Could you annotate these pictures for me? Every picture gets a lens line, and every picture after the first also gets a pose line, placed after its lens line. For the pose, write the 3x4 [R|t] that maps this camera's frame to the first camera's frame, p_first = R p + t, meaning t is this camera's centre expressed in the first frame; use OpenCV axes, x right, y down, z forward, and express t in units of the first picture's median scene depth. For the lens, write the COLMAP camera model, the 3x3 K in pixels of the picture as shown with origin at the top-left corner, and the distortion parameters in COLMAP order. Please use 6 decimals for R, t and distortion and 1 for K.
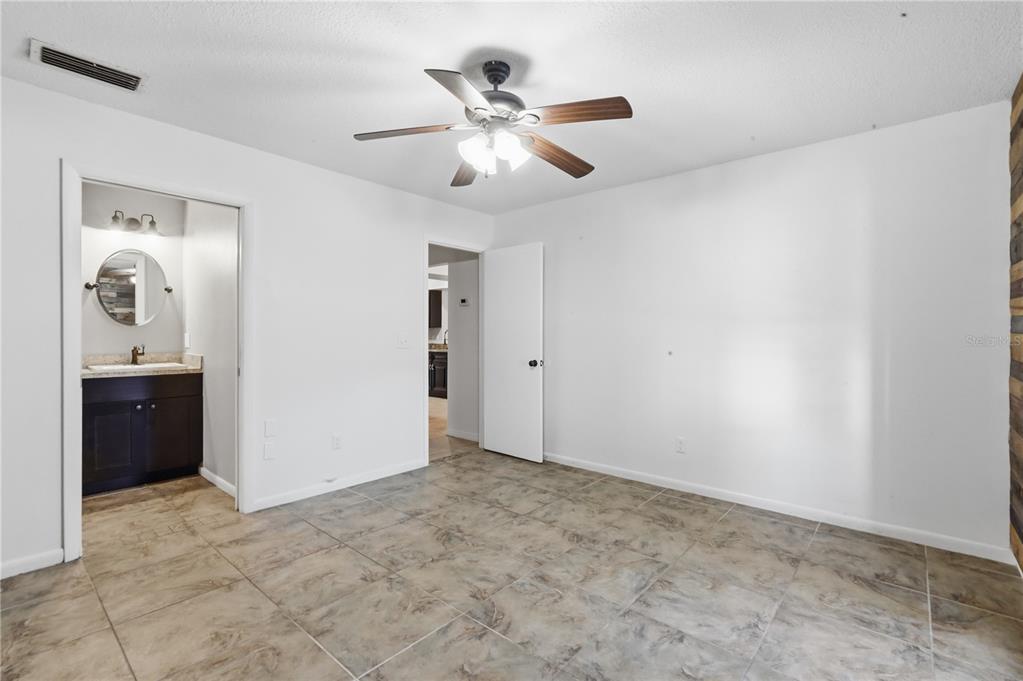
lens RADIAL K [[457.1, 0, 514.7], [0, 457.1, 336.7], [0, 0, 1]] dist [0.000012, 0.002065]
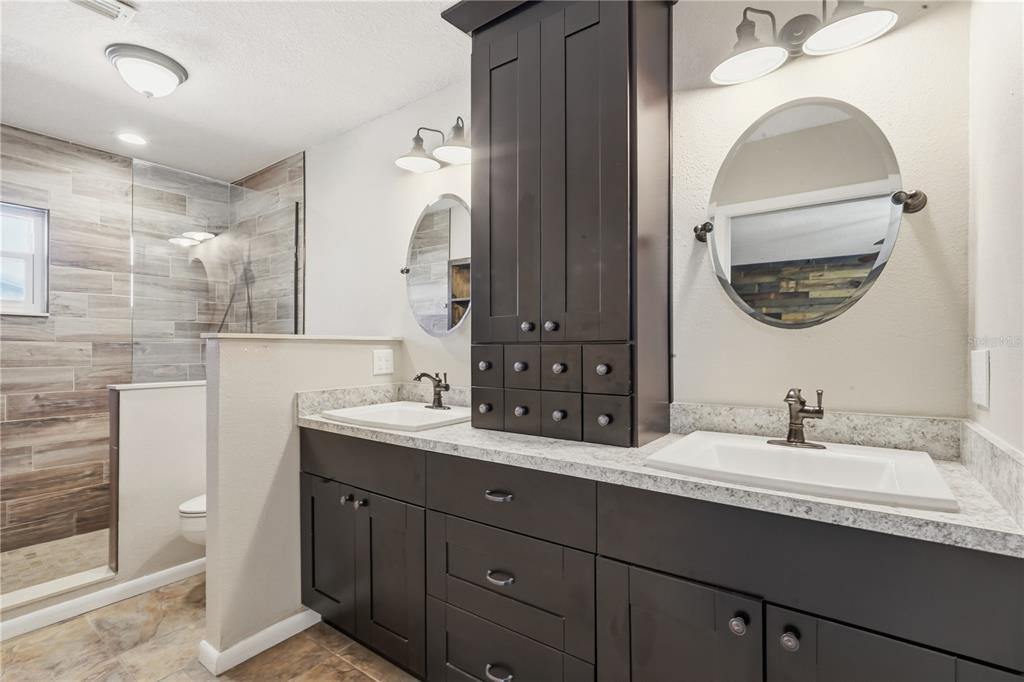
lens RADIAL K [[457.6, 0, 516.2], [0, 457.6, 345.6], [0, 0, 1]] dist [0.000012, 0.002065]
pose [[0.071806, -0.008352, -0.997384, -0.510194], [-0.009126, 0.999918, -0.009030, -0.005163], [0.997377, 0.009751, 0.071724, 0.769151]]
